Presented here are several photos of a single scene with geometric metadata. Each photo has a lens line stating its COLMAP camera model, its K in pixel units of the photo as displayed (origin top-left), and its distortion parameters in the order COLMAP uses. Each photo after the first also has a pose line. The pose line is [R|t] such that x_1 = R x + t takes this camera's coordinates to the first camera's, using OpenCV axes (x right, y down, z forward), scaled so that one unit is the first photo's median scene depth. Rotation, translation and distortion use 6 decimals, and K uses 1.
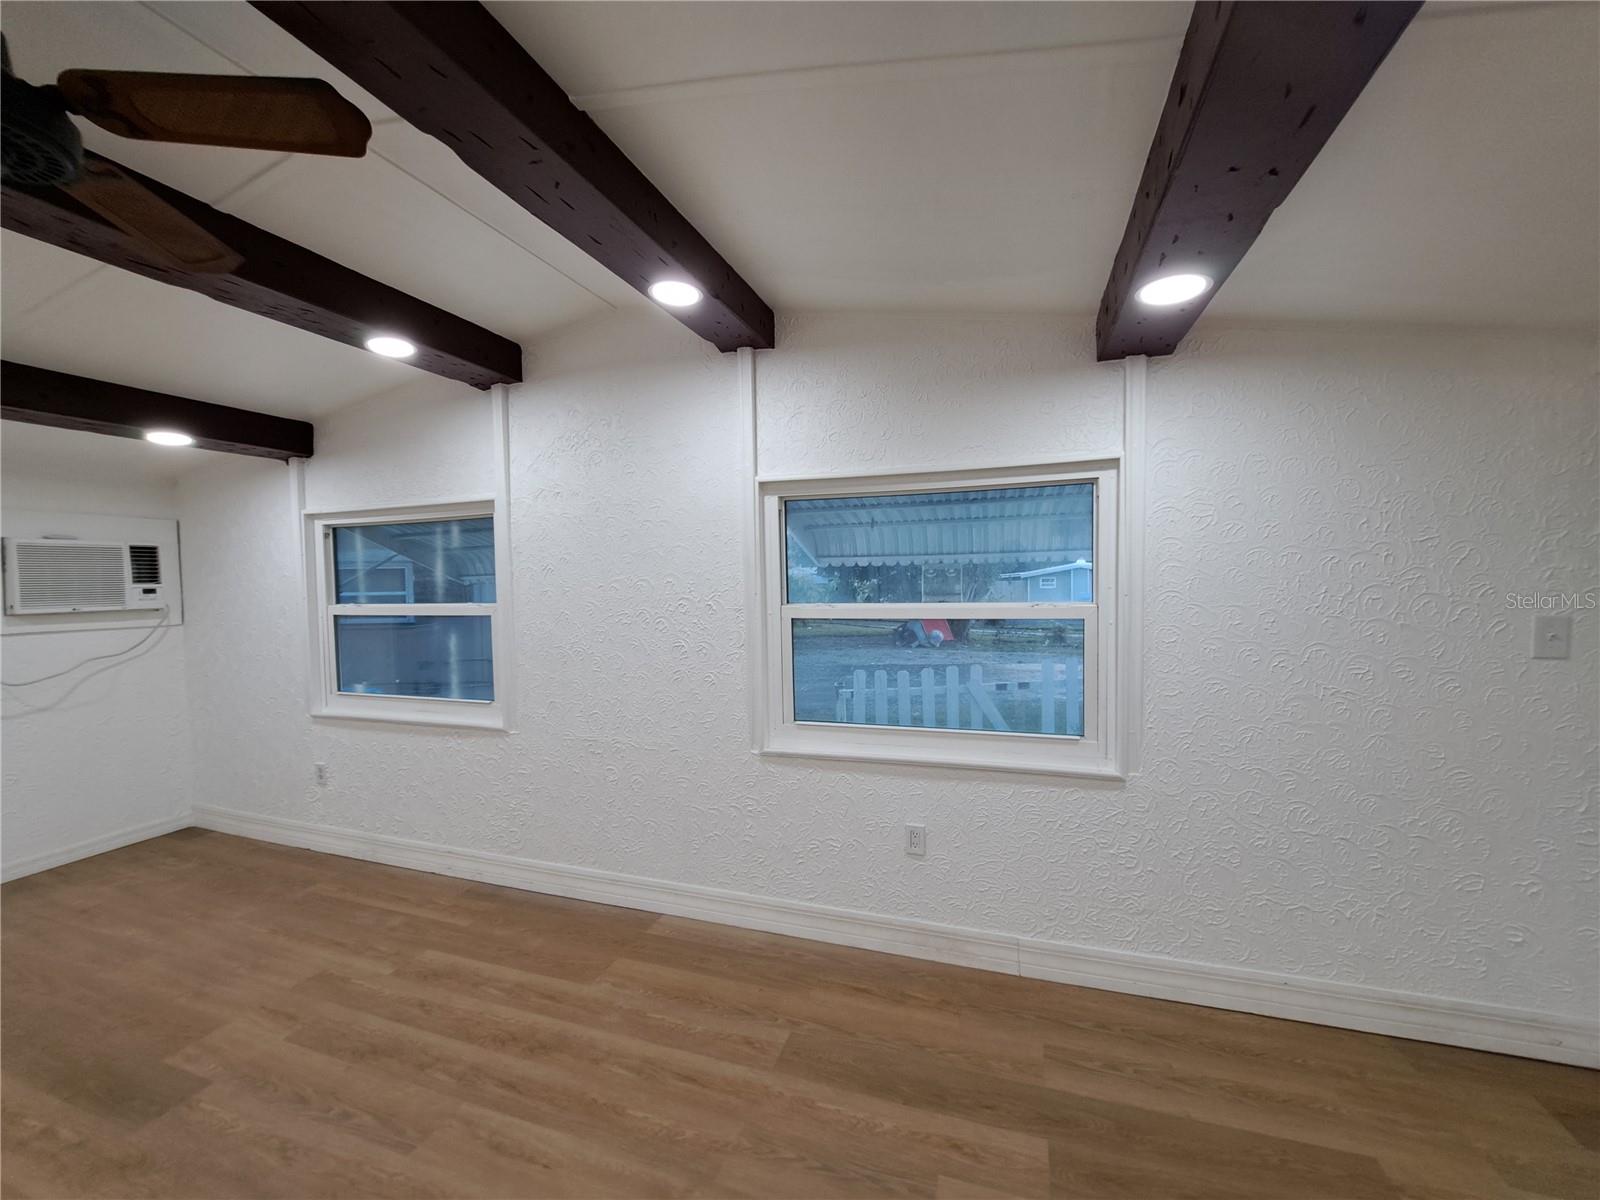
lens RADIAL K [[633.2, 0, 800.0], [0, 633.2, 600.0], [0, 0, 1]] dist [-0.009404, -0.003150]
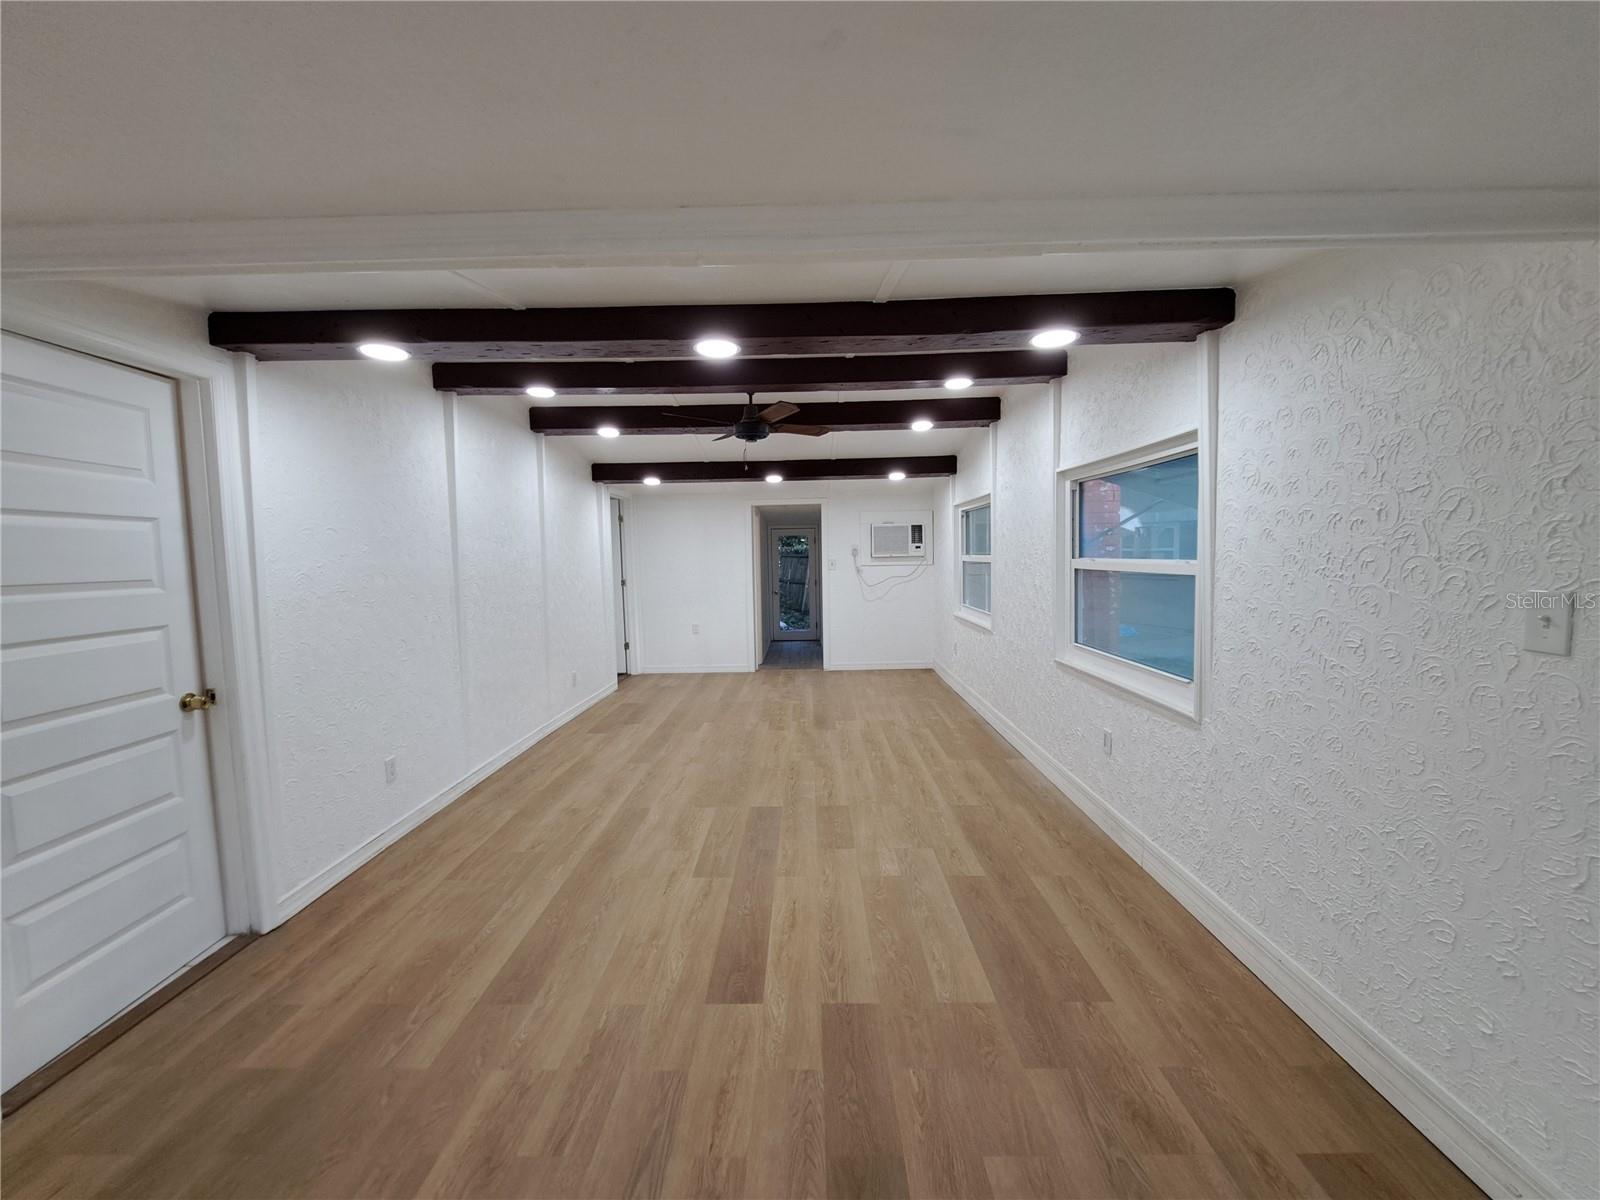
lens RADIAL K [[633.2, 0, 800.0], [0, 633.2, 600.0], [0, 0, 1]] dist [-0.009404, -0.003150]
pose [[0.308696, 0.082189, -0.947603, 1.133162], [-0.016627, 0.996574, 0.081020, -0.004722], [0.951015, -0.009254, 0.309005, 0.001177]]
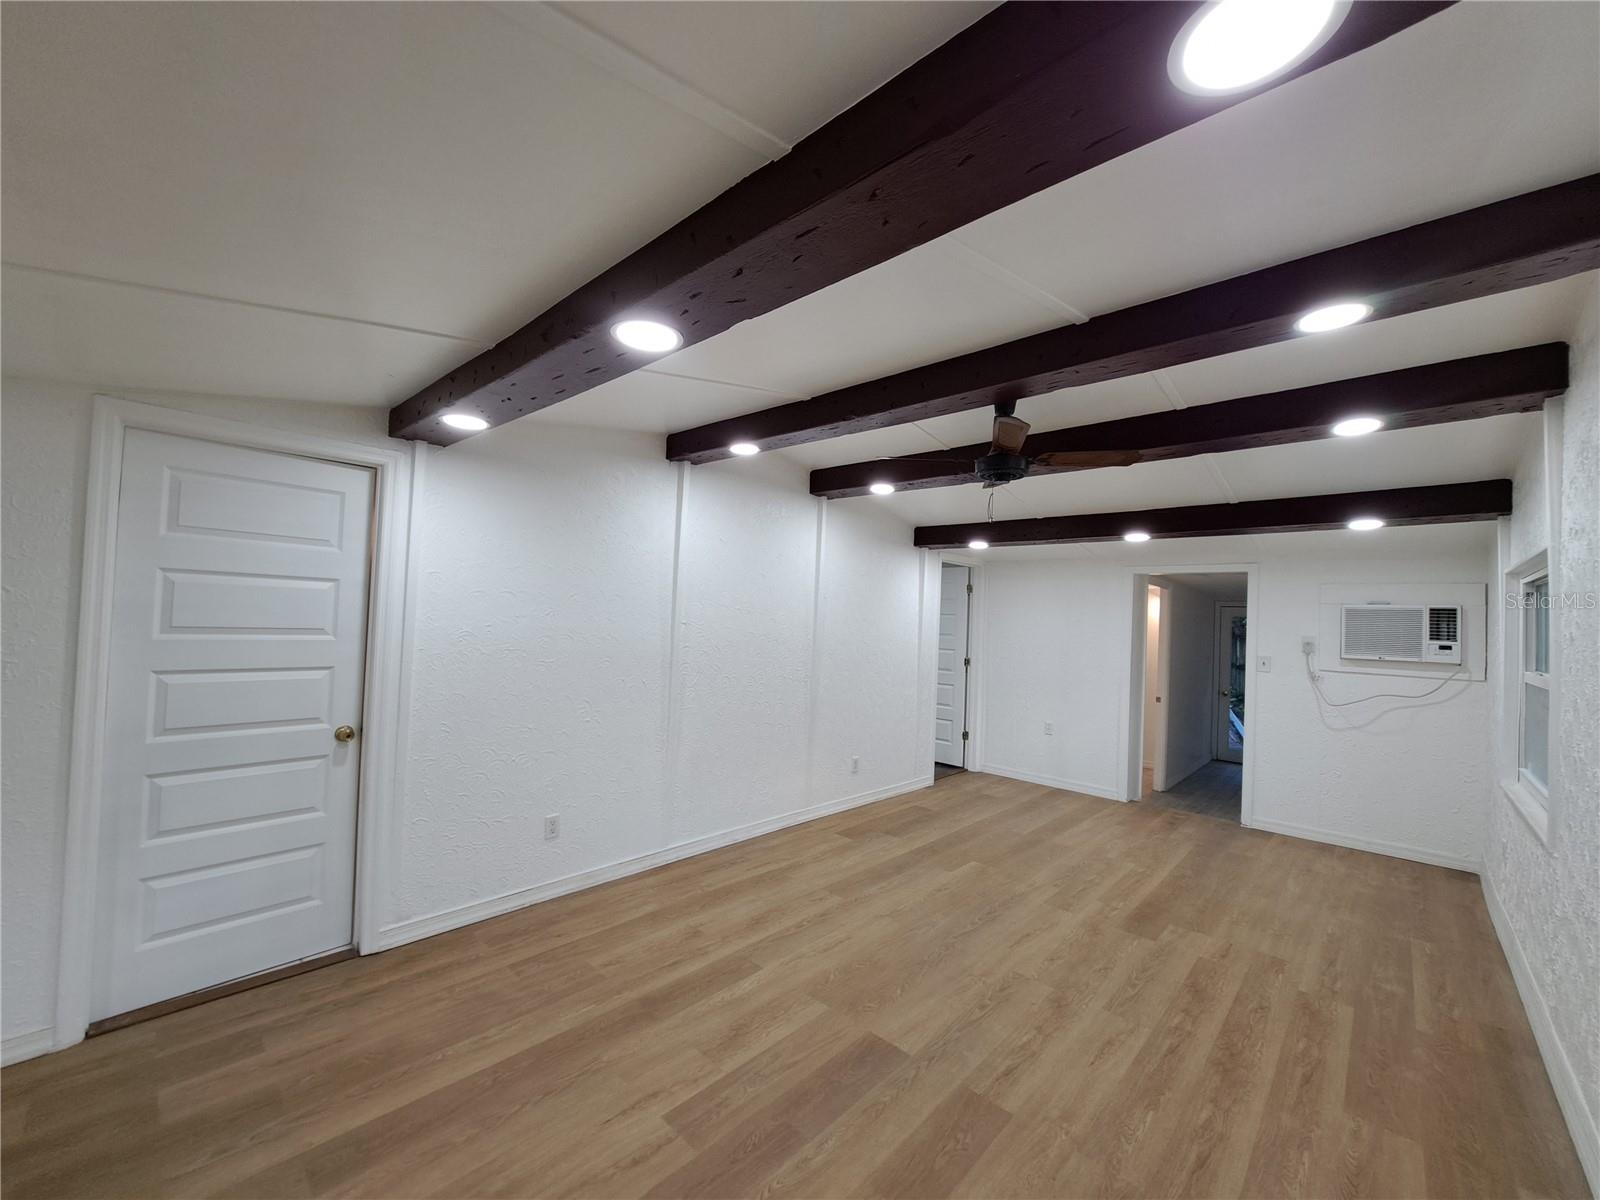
lens RADIAL K [[633.2, 0, 800.0], [0, 633.2, 600.0], [0, 0, 1]] dist [-0.009404, -0.003150]
pose [[-0.416896, -0.023474, -0.908651, 0.693597], [-0.060120, 0.998190, 0.001796, -0.045454], [0.906964, 0.055377, -0.417553, 0.569881]]
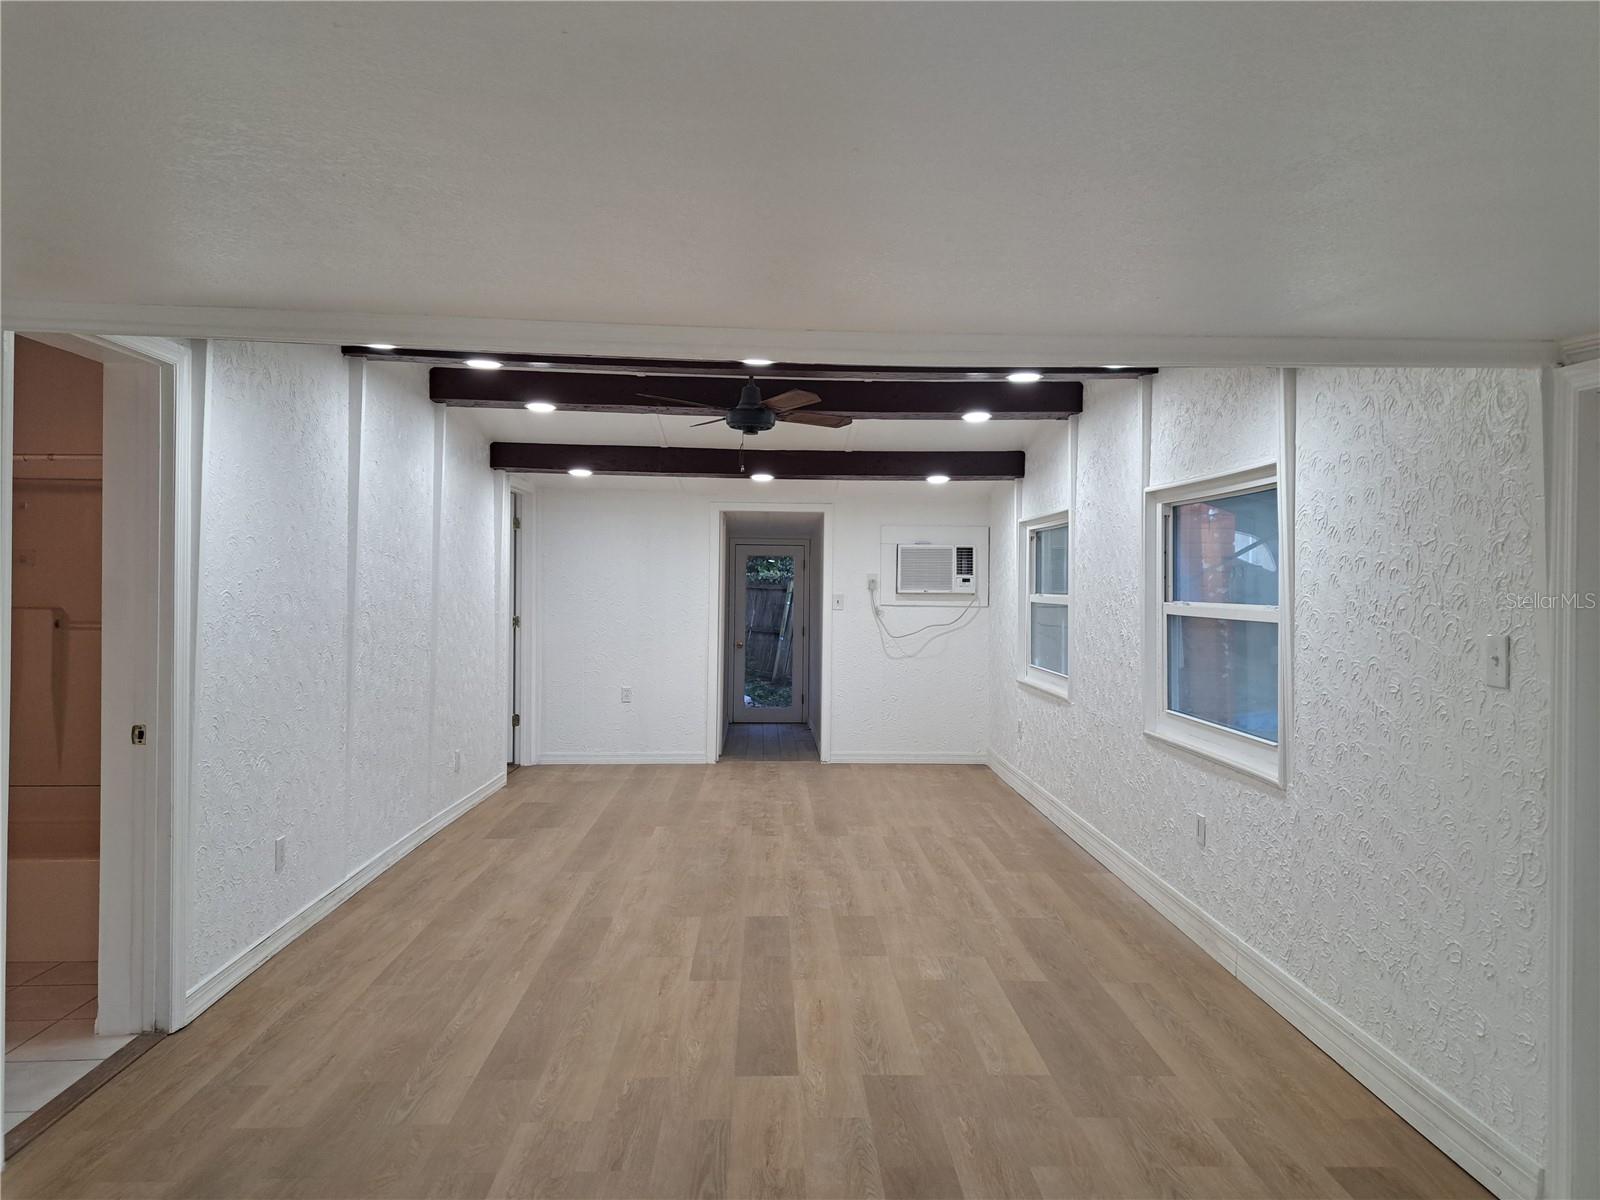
lens RADIAL K [[1138.3, 0, 823.0], [0, 1138.3, 581.4], [0, 0, 1]] dist [0.118777, -0.157963]
pose [[0.365976, 0.019847, -0.930413, 1.633737], [-0.046686, 0.998905, 0.002944, -0.006497], [0.929453, 0.042360, 0.366502, -0.281811]]
